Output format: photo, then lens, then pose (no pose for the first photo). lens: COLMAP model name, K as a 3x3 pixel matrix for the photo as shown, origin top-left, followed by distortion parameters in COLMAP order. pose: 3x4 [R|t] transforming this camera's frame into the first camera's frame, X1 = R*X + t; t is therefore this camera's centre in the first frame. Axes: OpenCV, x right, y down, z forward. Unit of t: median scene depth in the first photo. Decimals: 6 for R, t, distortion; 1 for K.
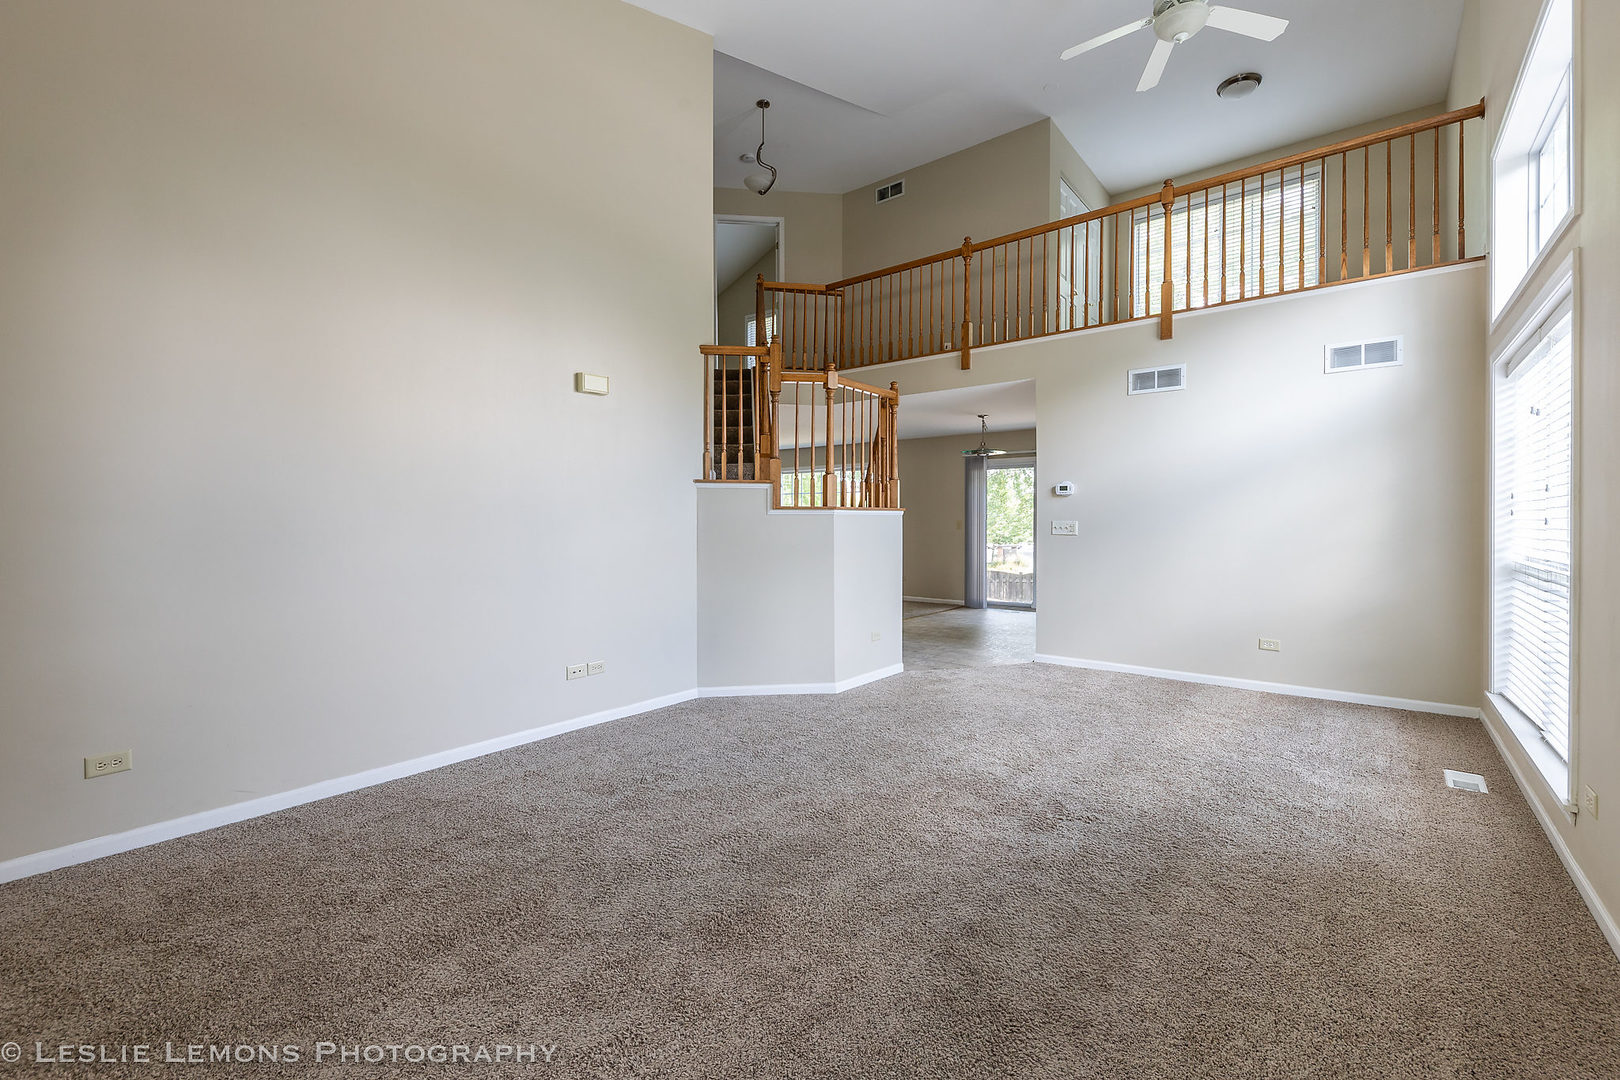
lens RADIAL K [[687.2, 0, 802.8], [0, 687.2, 518.3], [0, 0, 1]] dist [0.014790, -0.004574]
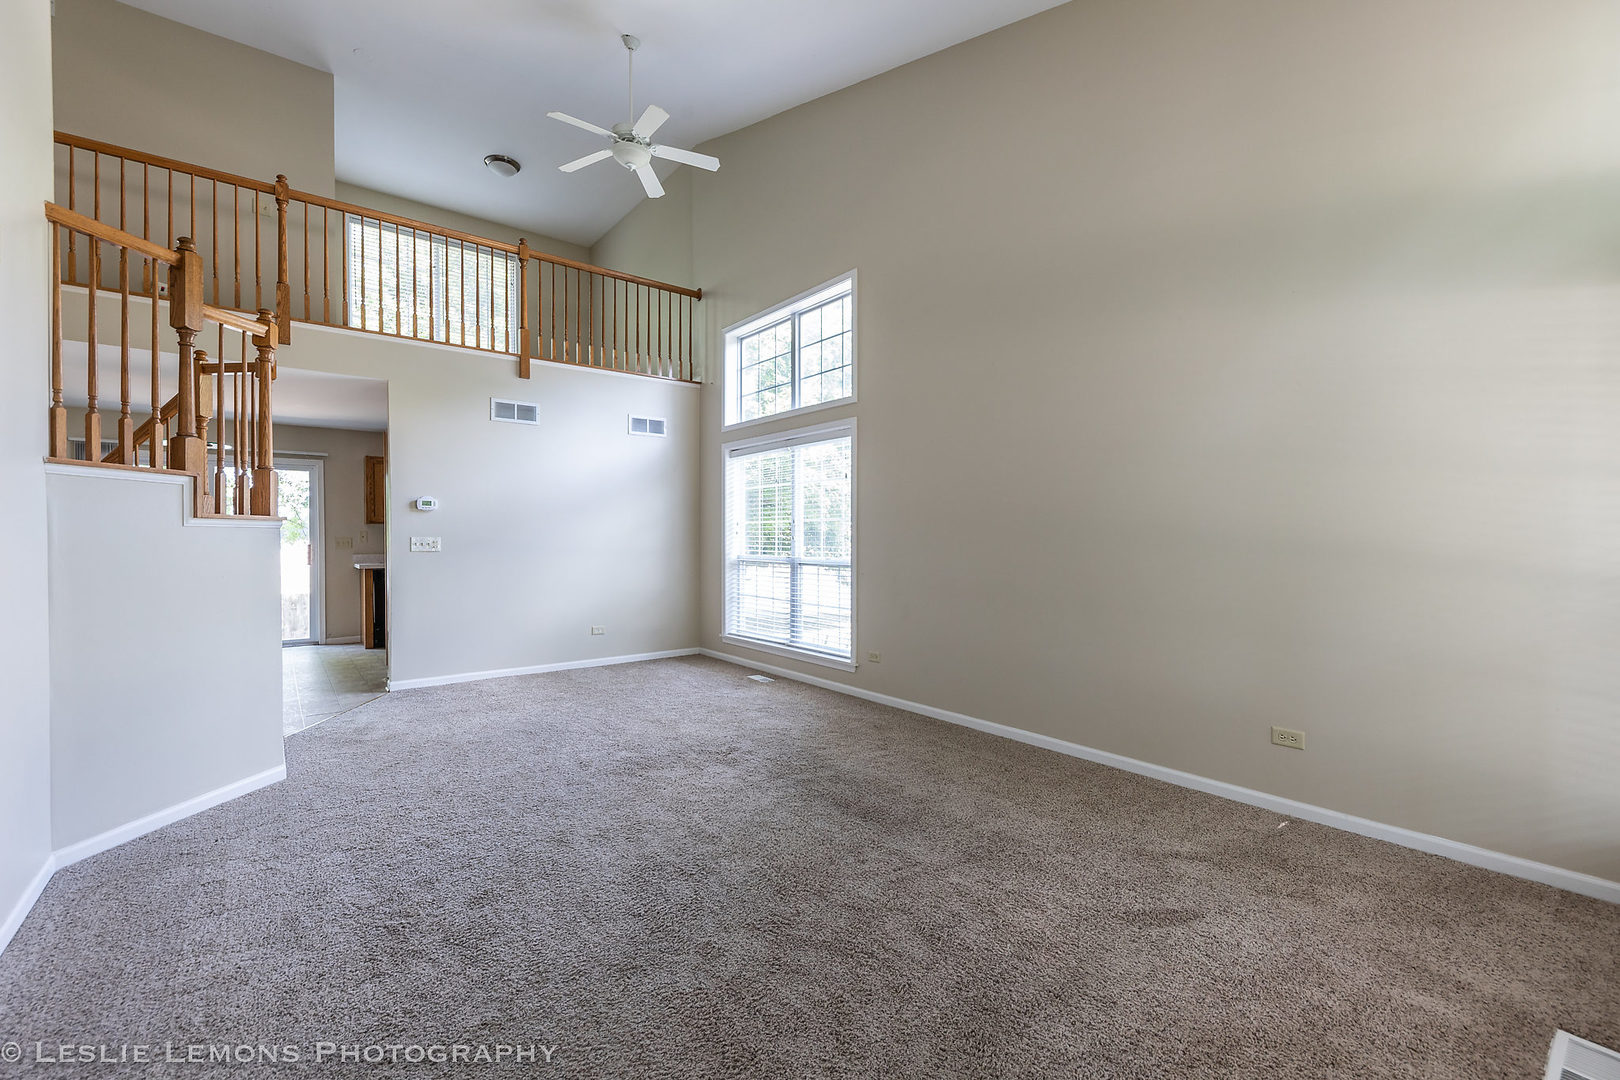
lens RADIAL K [[687.2, 0, 810.4], [0, 687.2, 541.7], [0, 0, 1]] dist [0.014790, -0.004574]
pose [[0.216341, -0.001853, 0.976316, -0.490343], [-0.001798, 0.999996, 0.002297, 0.007500], [-0.976316, -0.002252, 0.216336, 0.295264]]
